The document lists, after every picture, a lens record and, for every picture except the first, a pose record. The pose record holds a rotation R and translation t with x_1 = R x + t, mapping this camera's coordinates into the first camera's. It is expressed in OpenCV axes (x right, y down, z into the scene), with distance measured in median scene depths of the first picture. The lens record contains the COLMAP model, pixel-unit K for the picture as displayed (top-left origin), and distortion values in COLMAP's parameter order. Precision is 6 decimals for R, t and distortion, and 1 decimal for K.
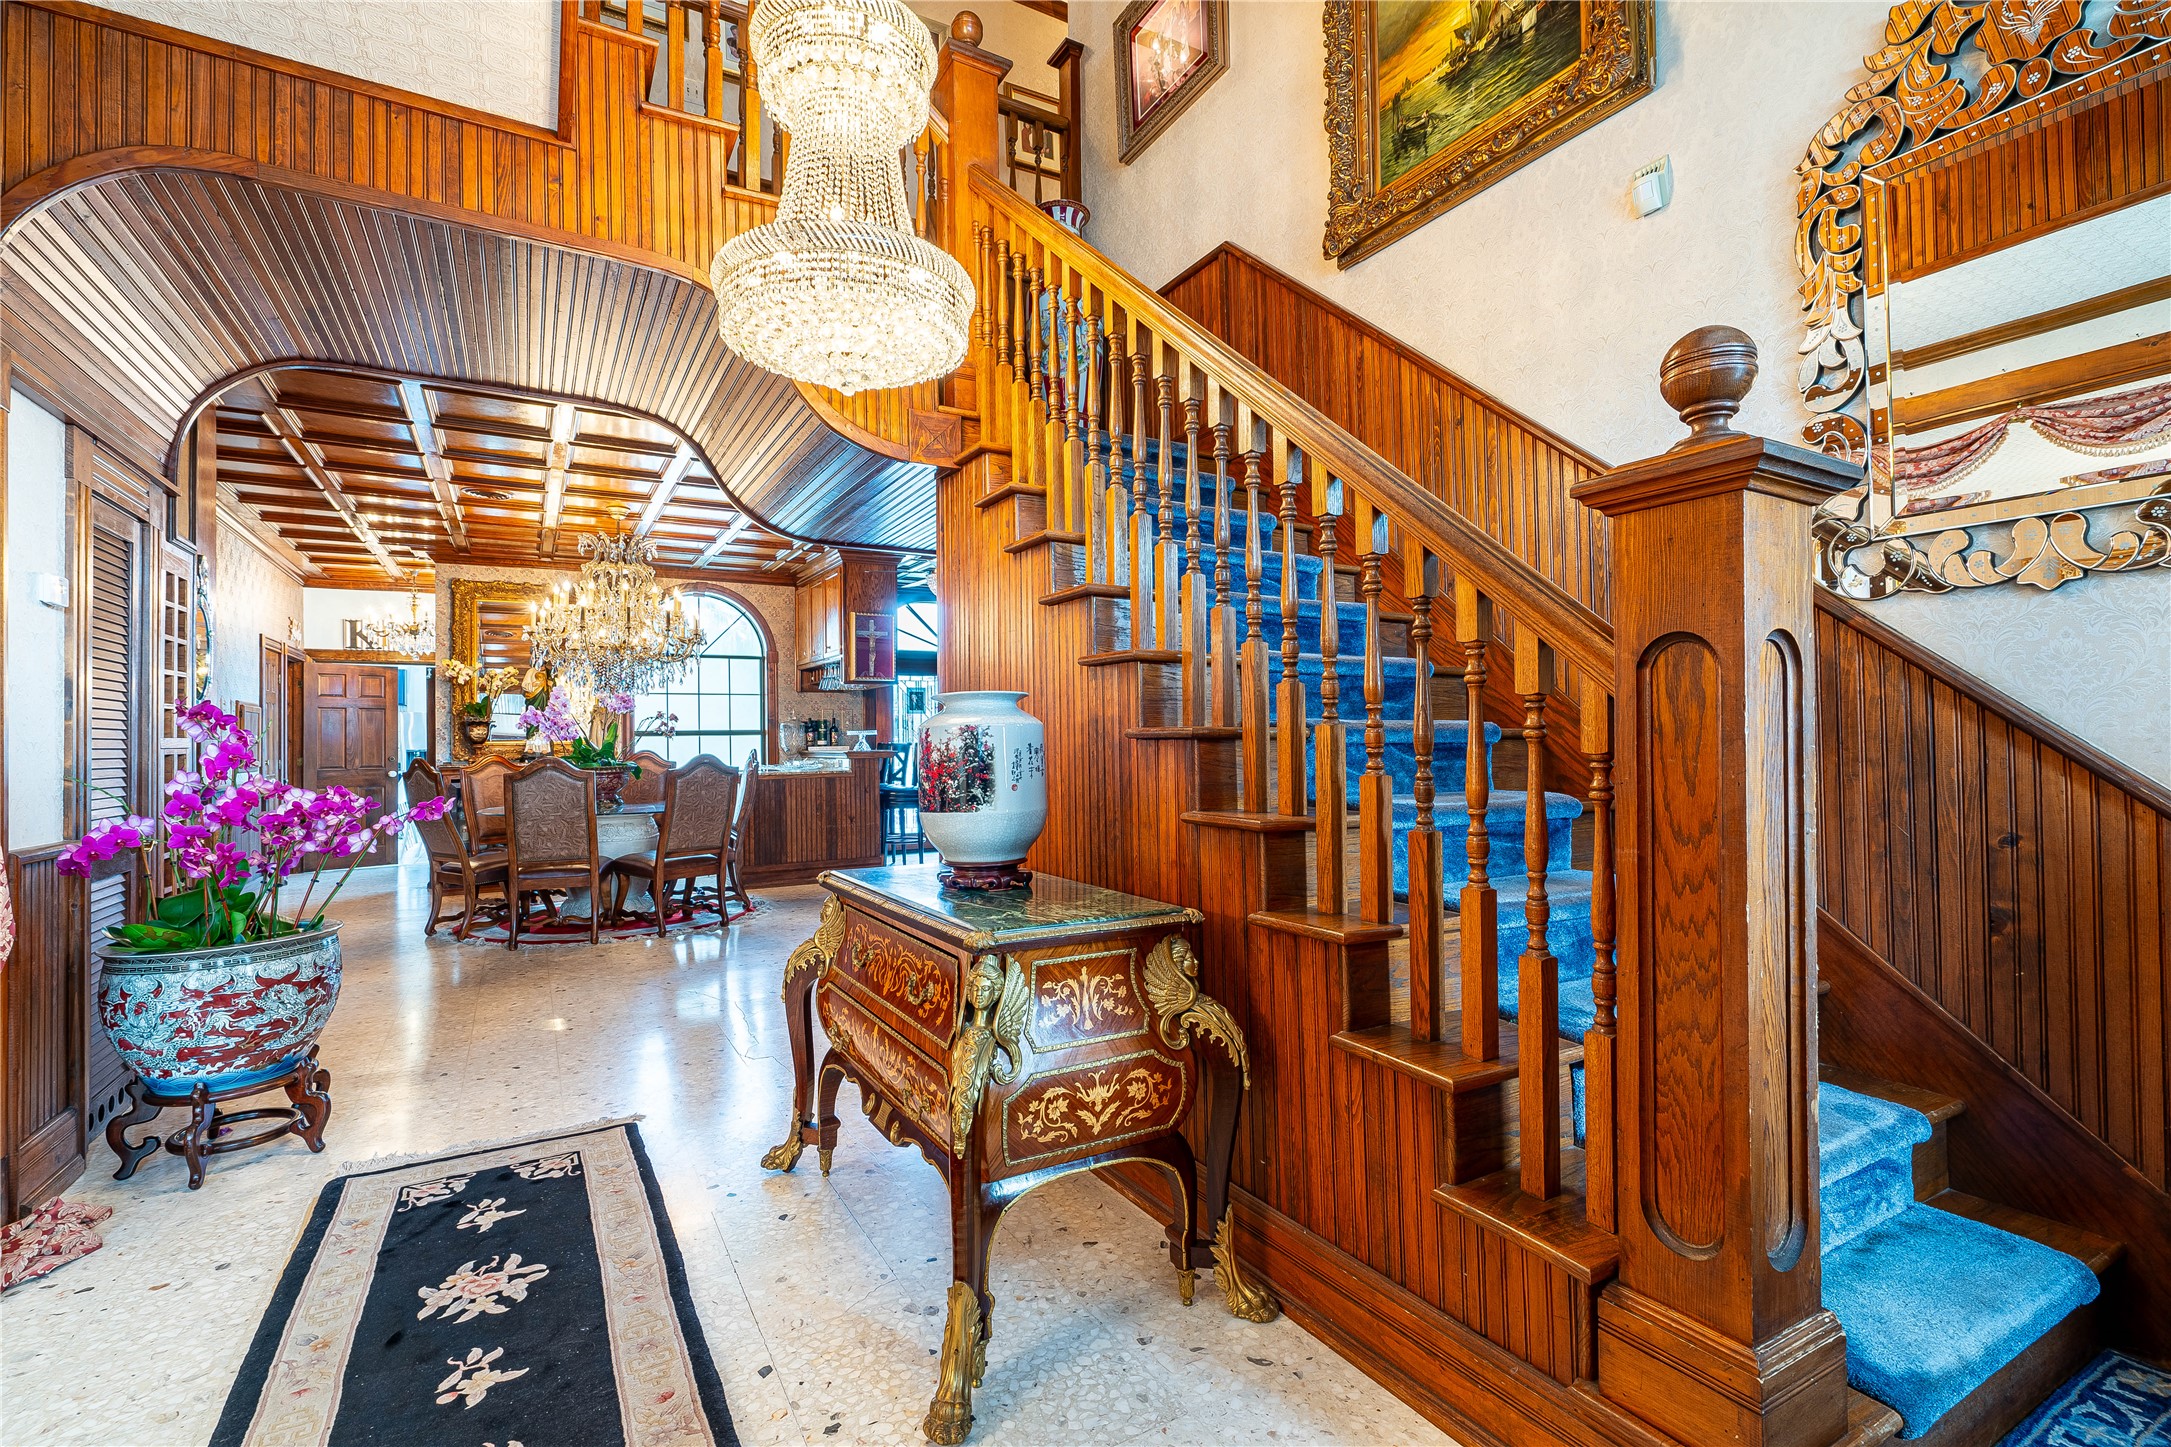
lens RADIAL K [[998.4, 0, 1088.6], [0, 998.4, 726.1], [0, 0, 1]] dist [-0.004502, -0.000478]
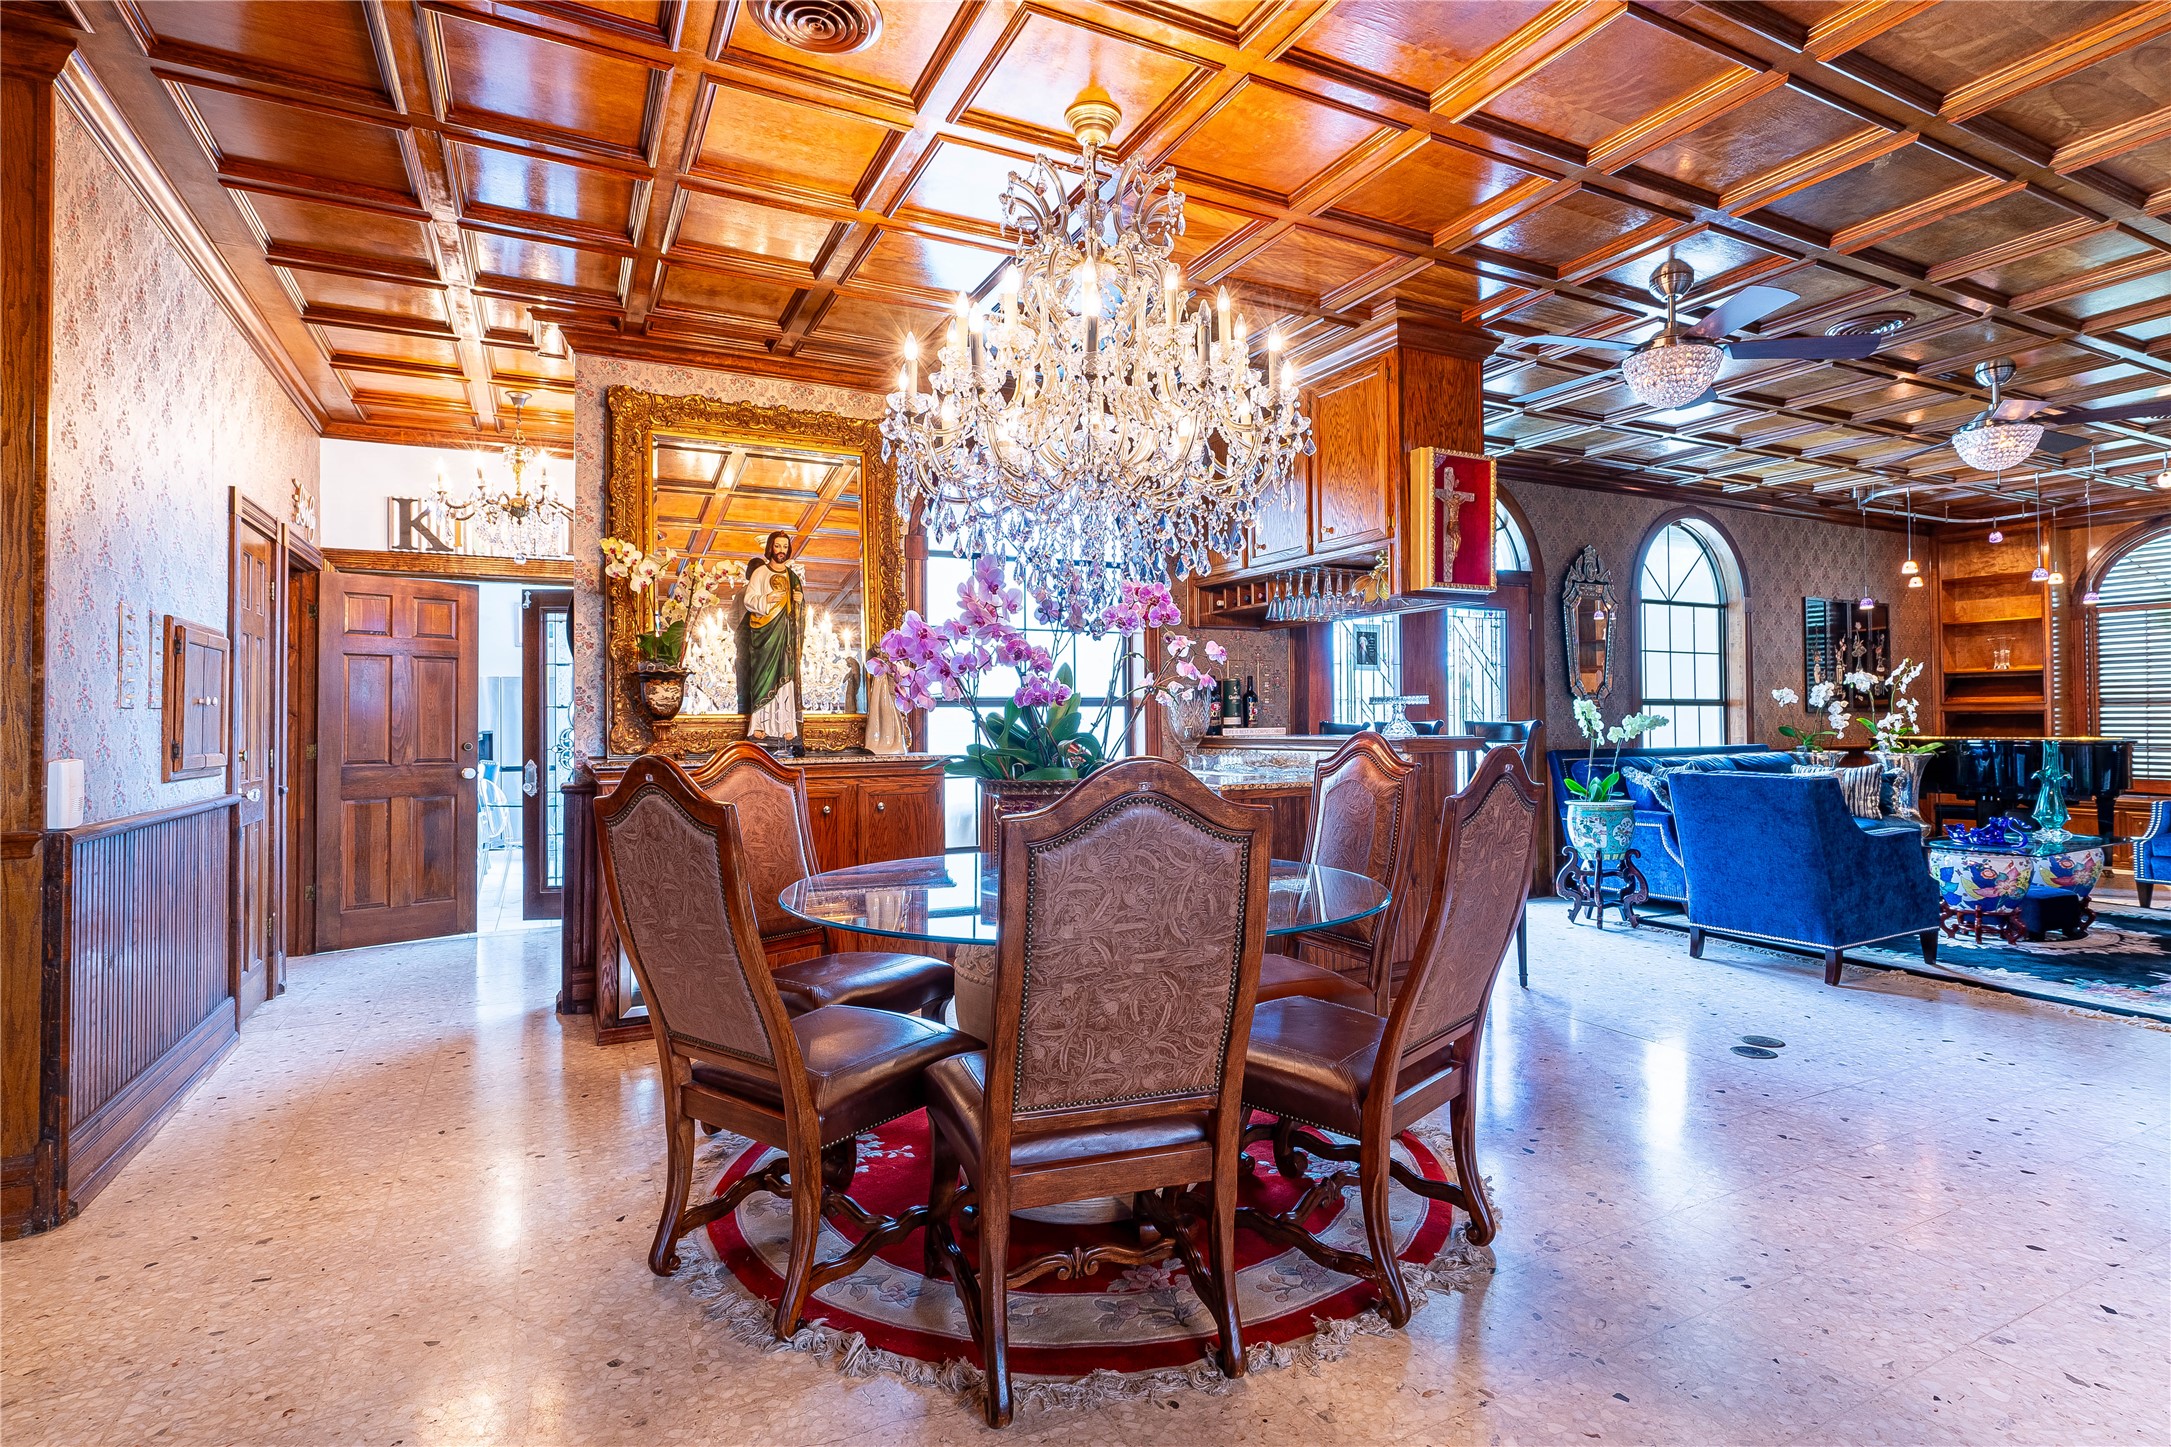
lens RADIAL K [[1080.5, 0, 1087.4], [0, 1080.5, 696.1], [0, 0, 1]] dist [-0.001726, 0.000027]
pose [[0.998624, 0.002876, -0.052371, -0.334651], [-0.003395, 0.999946, -0.009824, 0.010020], [0.052340, 0.009988, 0.998579, 0.429320]]
